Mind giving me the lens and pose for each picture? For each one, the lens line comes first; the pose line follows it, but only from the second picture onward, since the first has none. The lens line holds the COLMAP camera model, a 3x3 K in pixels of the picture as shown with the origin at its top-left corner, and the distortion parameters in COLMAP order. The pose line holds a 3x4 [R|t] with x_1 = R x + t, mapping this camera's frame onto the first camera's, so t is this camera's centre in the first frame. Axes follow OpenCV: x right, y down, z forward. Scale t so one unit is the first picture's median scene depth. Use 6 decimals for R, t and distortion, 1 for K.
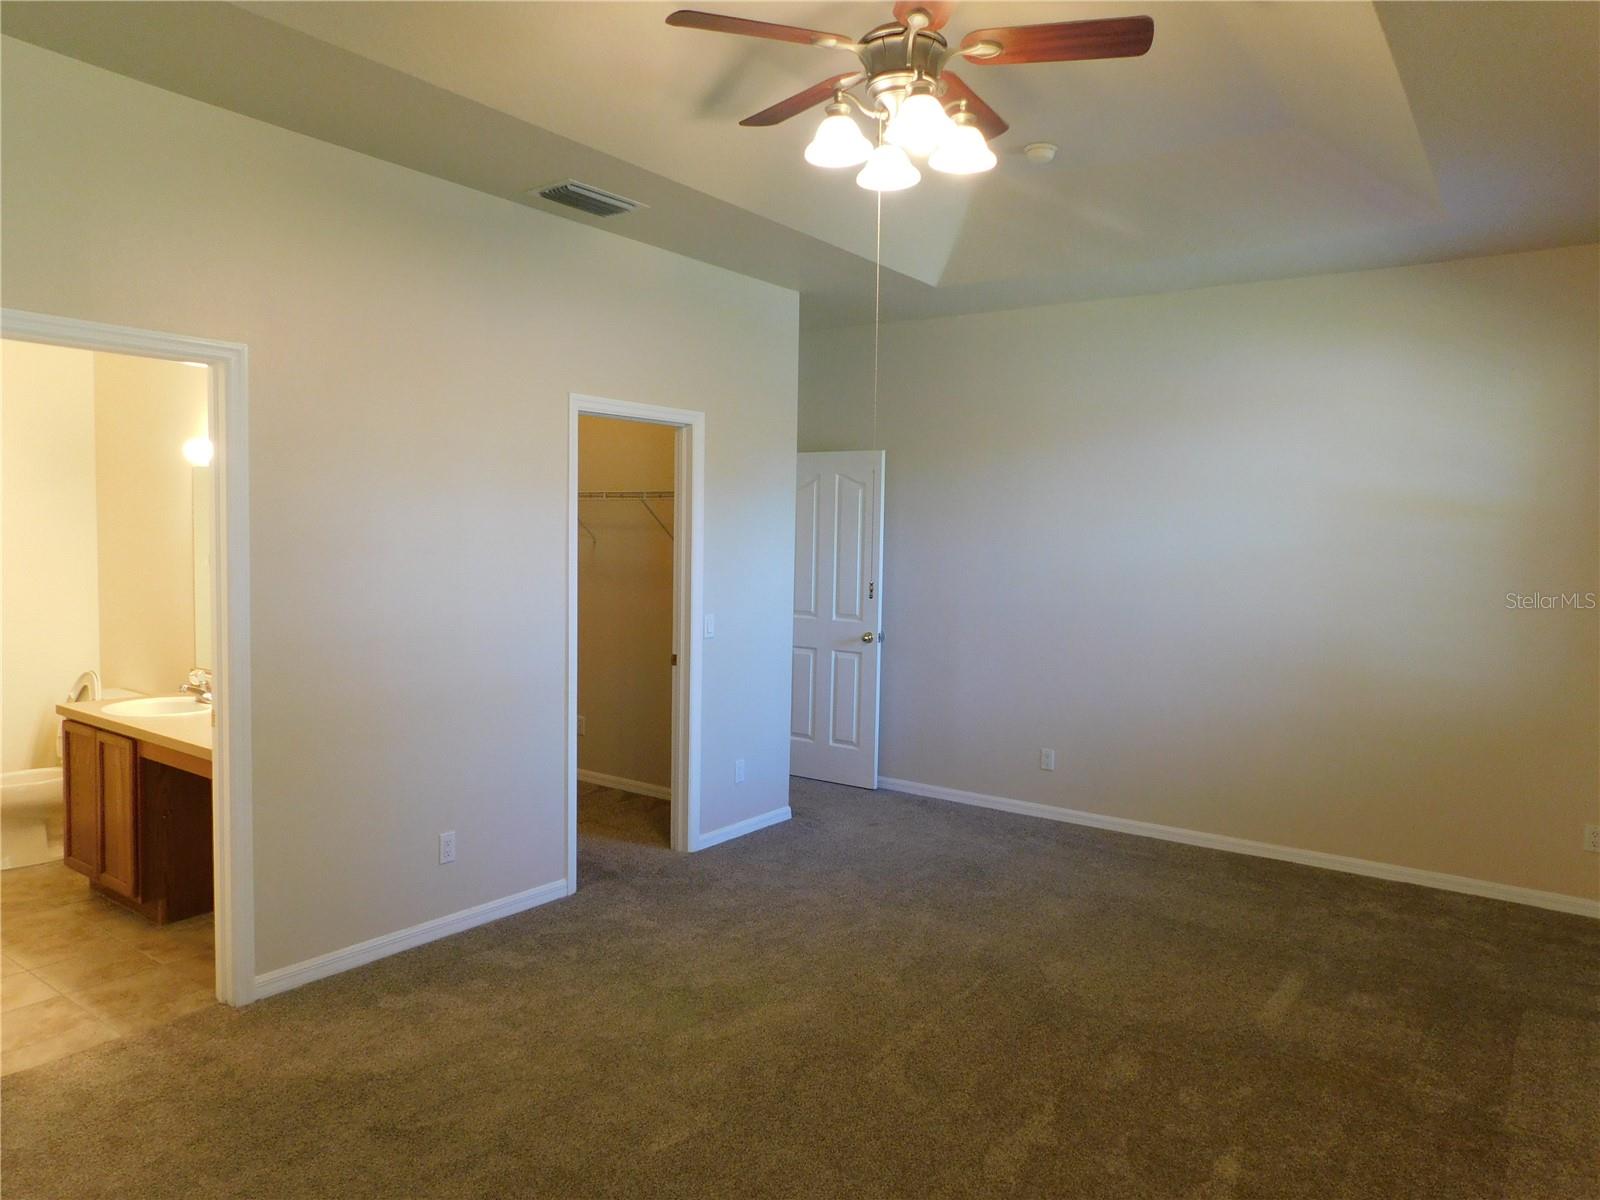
lens RADIAL K [[1057.4, 0, 786.5], [0, 1057.4, 603.8], [0, 0, 1]] dist [-0.002479, -0.003351]
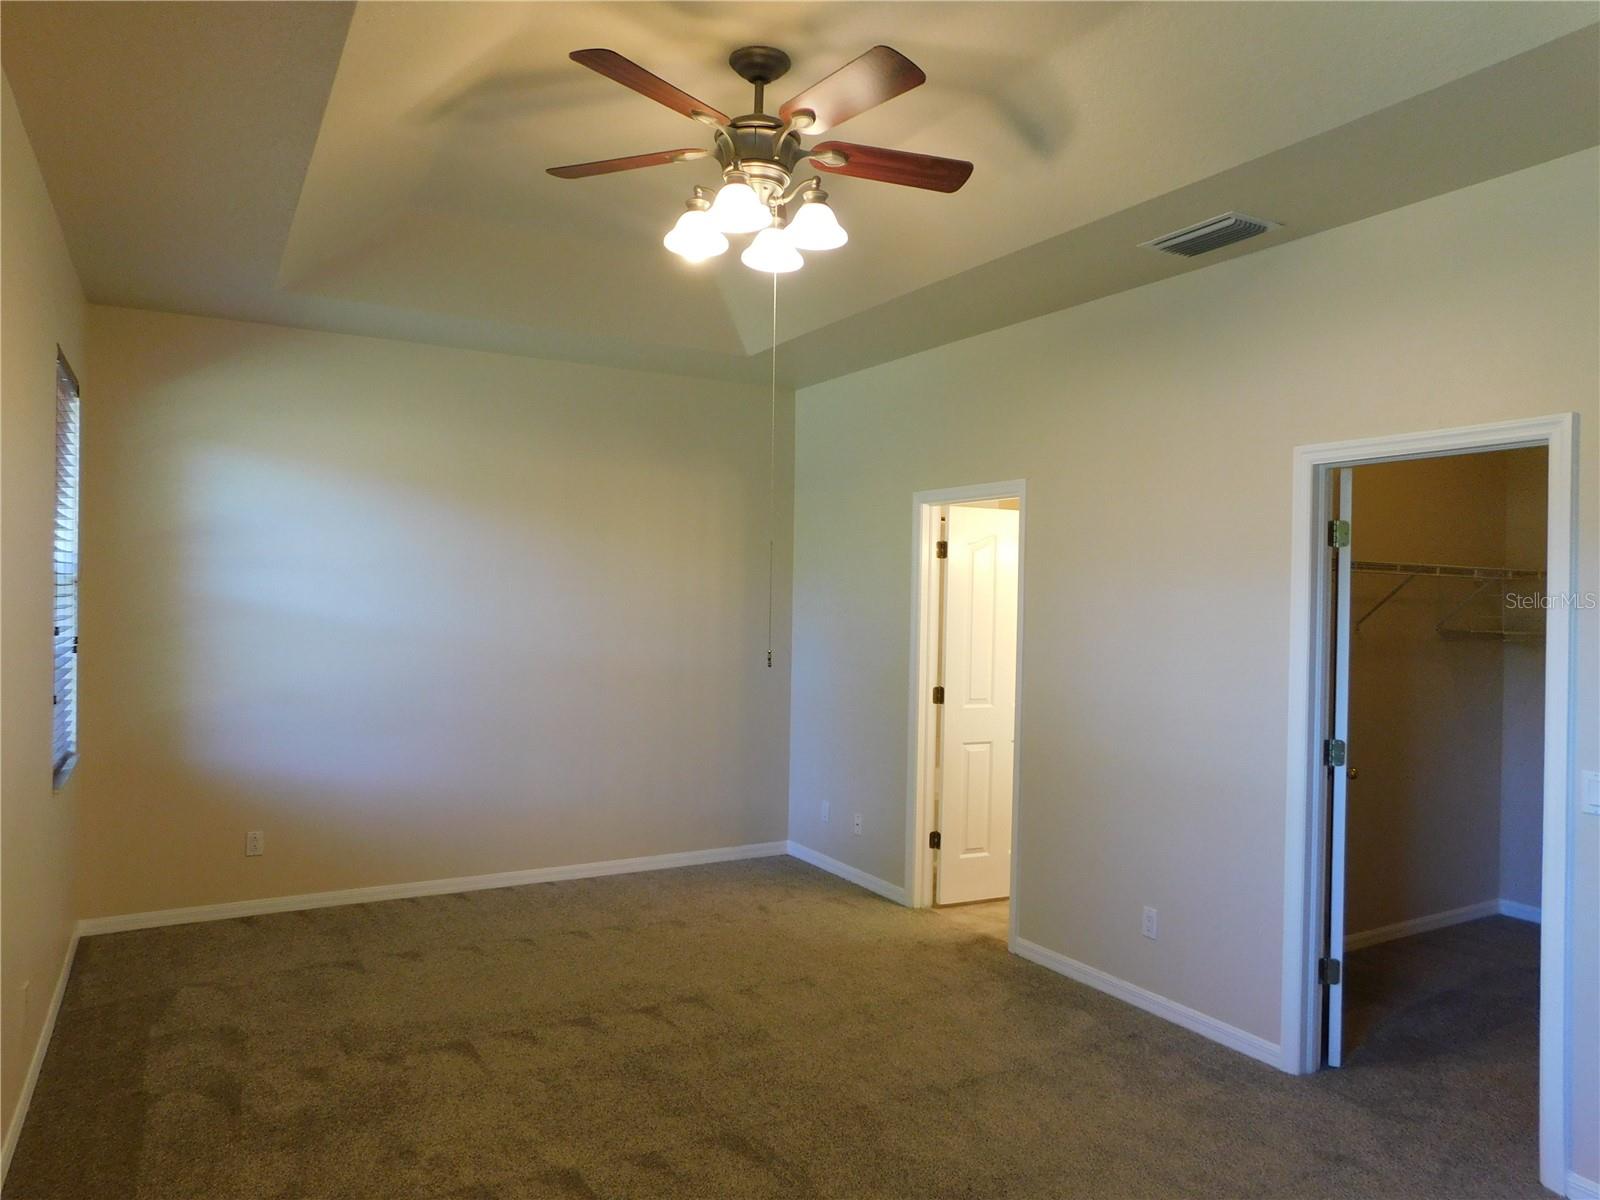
lens RADIAL K [[1057.4, 0, 786.5], [0, 1057.4, 603.8], [0, 0, 1]] dist [-0.002479, -0.003351]
pose [[-0.404072, -0.025684, -0.914366, 0.761413], [-0.077521, 0.996971, 0.006253, -0.055593], [0.911436, 0.073409, -0.404840, 1.070934]]
